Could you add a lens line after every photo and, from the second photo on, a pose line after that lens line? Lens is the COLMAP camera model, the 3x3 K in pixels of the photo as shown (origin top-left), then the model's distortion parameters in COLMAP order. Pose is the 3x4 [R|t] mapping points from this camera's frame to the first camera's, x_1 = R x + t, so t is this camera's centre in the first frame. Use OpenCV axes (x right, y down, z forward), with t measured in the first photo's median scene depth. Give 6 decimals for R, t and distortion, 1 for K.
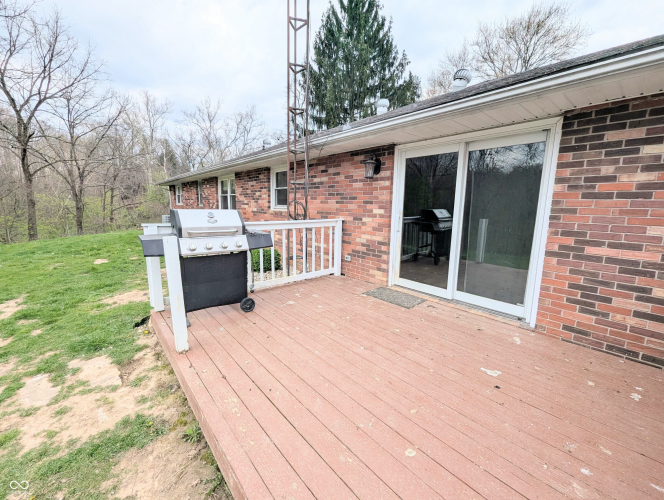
lens RADIAL K [[275.7, 0, 328.4], [0, 275.7, 247.4], [0, 0, 1]] dist [-0.003187, -0.000749]
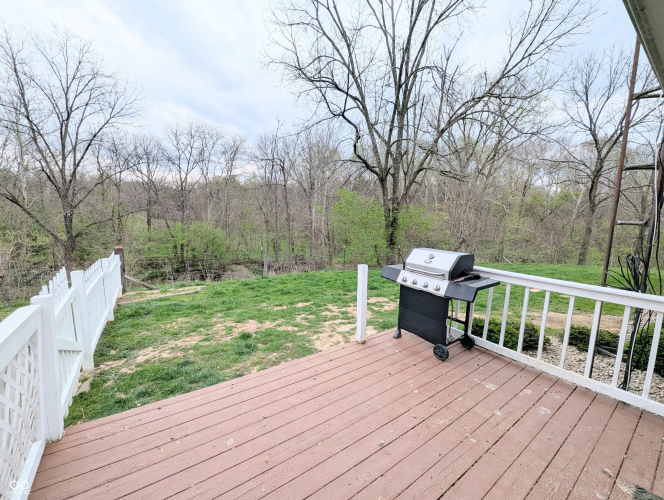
lens RADIAL K [[275.7, 0, 328.4], [0, 275.7, 247.4], [0, 0, 1]] dist [-0.003187, -0.000749]
pose [[-0.080166, 0.092139, -0.992514, 0.746384], [-0.186310, 0.976786, 0.105727, -0.200728], [0.979215, 0.193391, -0.061139, 0.680892]]
